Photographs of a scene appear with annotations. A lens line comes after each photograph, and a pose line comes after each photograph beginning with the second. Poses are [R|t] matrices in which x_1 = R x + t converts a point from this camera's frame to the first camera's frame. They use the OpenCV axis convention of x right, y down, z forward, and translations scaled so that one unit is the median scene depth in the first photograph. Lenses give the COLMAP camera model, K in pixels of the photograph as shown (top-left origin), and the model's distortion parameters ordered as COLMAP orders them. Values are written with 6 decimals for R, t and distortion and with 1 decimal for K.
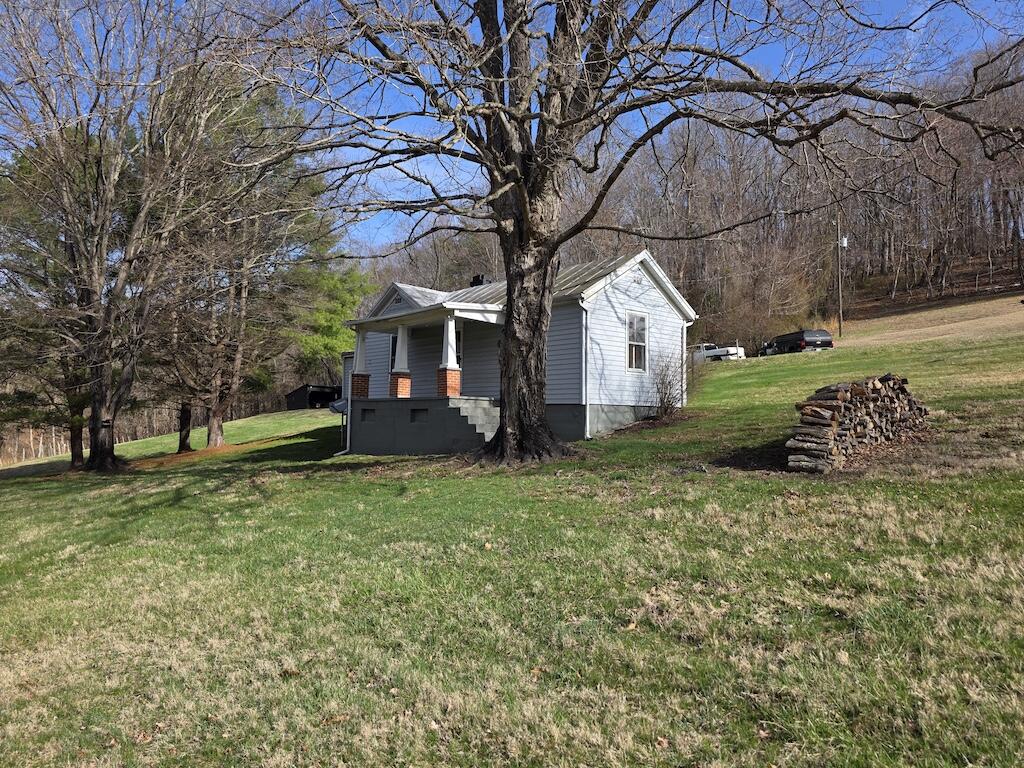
lens RADIAL K [[699.9, 0, 512.0], [0, 699.9, 384.0], [0, 0, 1]] dist [0.100011, -0.104905]
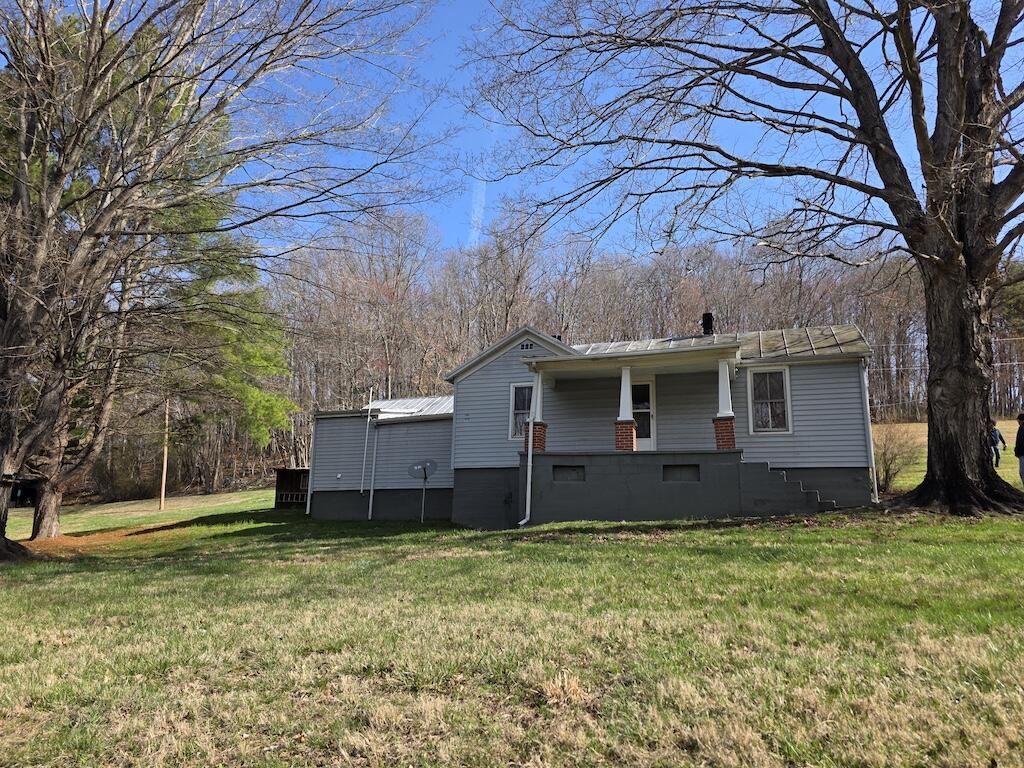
lens RADIAL K [[699.9, 0, 512.0], [0, 699.9, 384.0], [0, 0, 1]] dist [0.100011, -0.104905]
pose [[0.869948, 0.124282, 0.477226, -0.592254], [-0.038311, 0.981830, -0.185855, 0.086514], [-0.491654, 0.143401, 0.858902, 0.304745]]
